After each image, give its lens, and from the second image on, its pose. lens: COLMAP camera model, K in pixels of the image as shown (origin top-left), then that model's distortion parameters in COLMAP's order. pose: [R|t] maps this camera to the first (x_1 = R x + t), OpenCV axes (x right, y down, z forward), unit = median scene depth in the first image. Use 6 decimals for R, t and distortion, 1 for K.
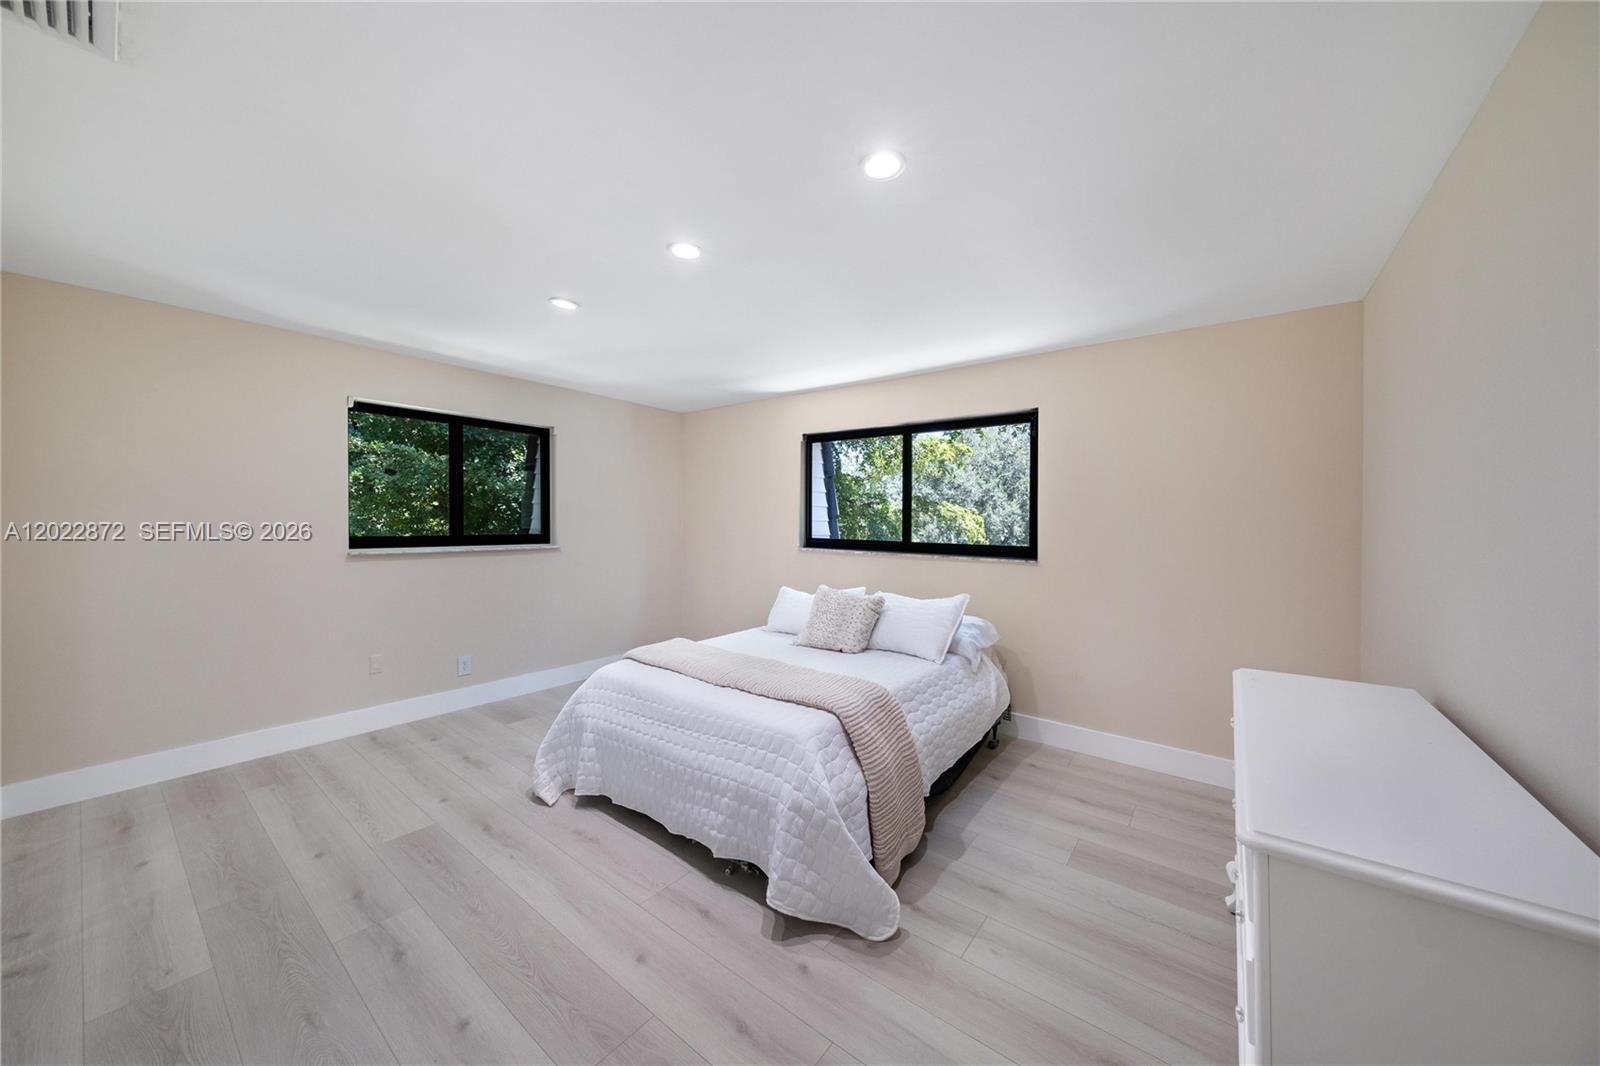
lens RADIAL K [[553.8, 0, 803.5], [0, 553.8, 534.2], [0, 0, 1]] dist [-0.000550, -0.000095]
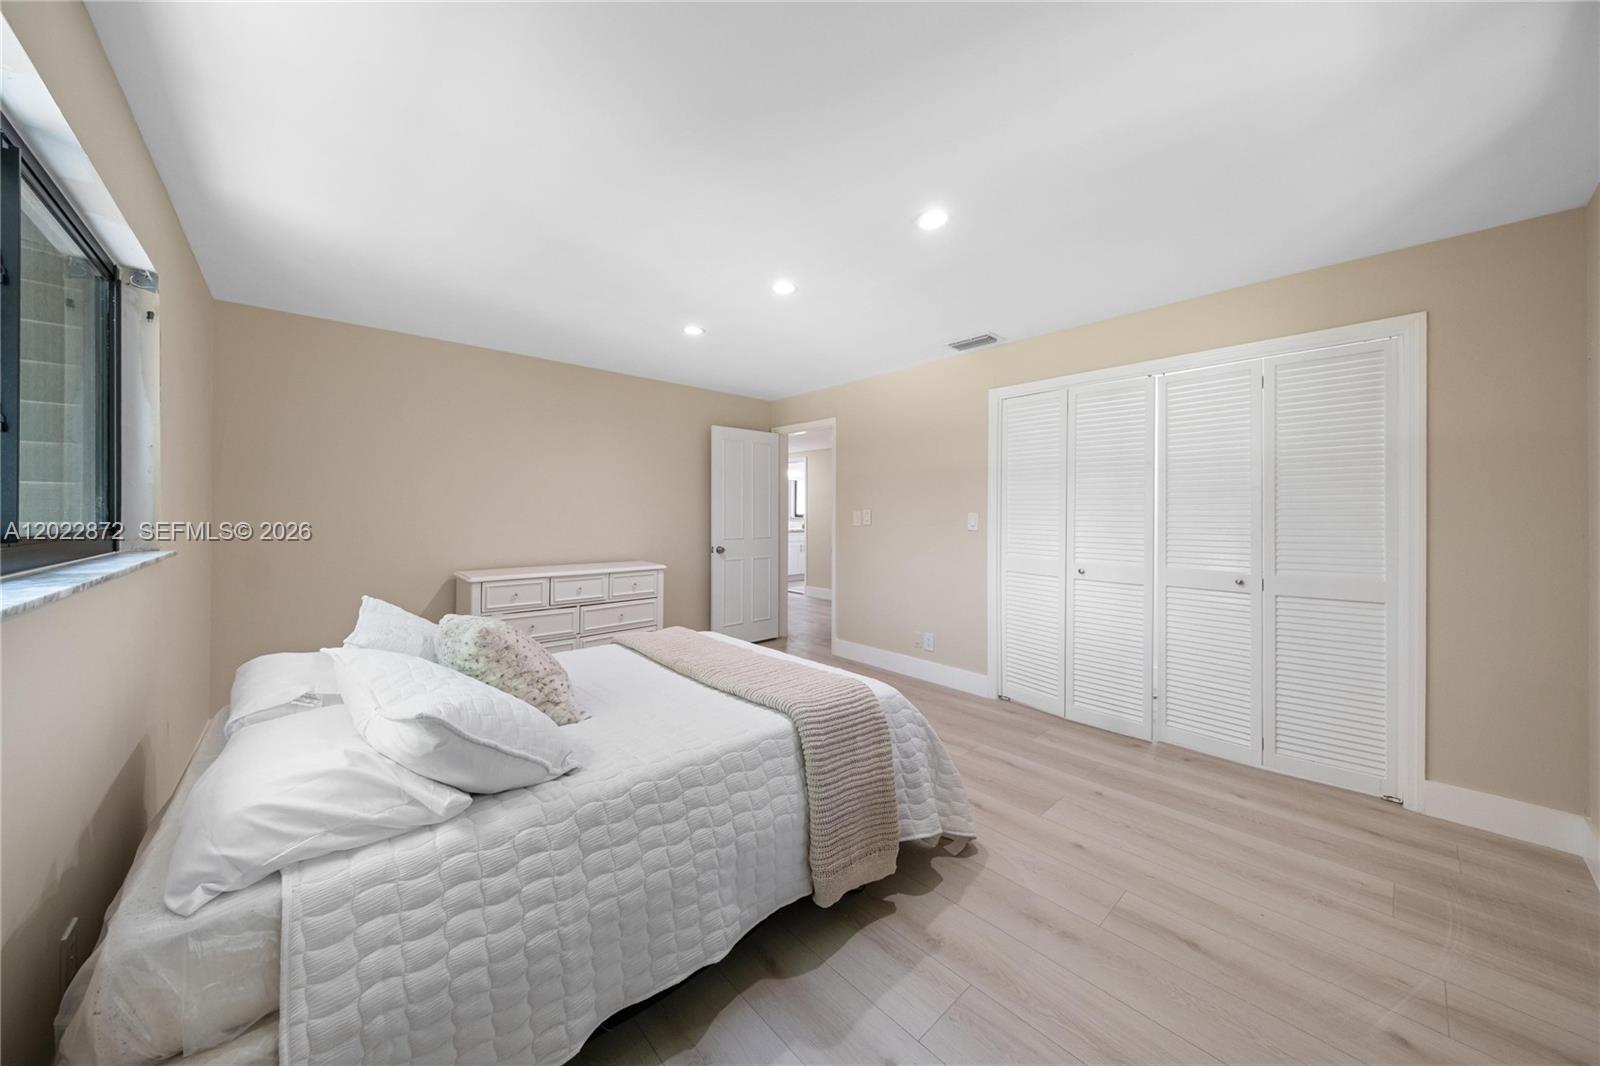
lens RADIAL K [[553.8, 0, 809.3], [0, 553.8, 509.8], [0, 0, 1]] dist [-0.000550, -0.000095]
pose [[-0.986469, -0.015894, 0.163178, -0.284879], [-0.012776, 0.999715, 0.020143, -0.011368], [-0.163452, 0.017785, -0.986391, 1.353907]]
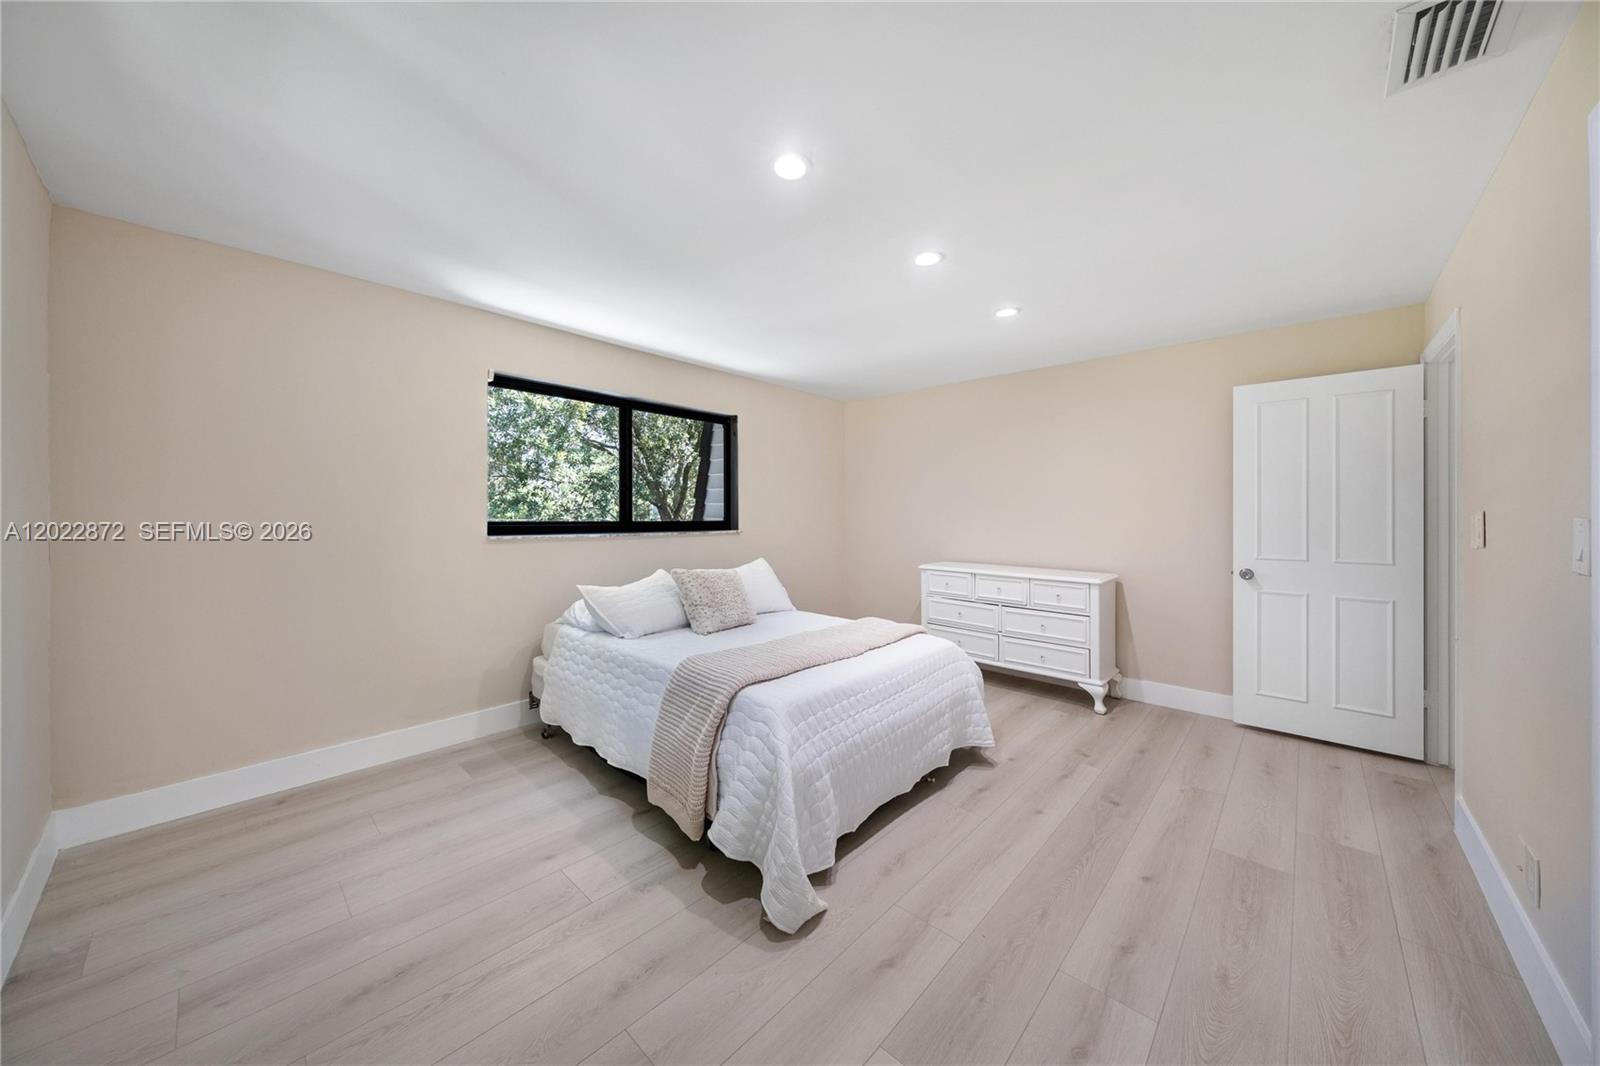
lens RADIAL K [[553.8, 0, 783.9], [0, 553.8, 510.2], [0, 0, 1]] dist [-0.000550, -0.000095]
pose [[0.105132, -0.012471, 0.994380, -0.823466], [0.018413, 0.999774, 0.010592, -0.010317], [-0.994288, 0.017196, 0.105337, 0.699072]]
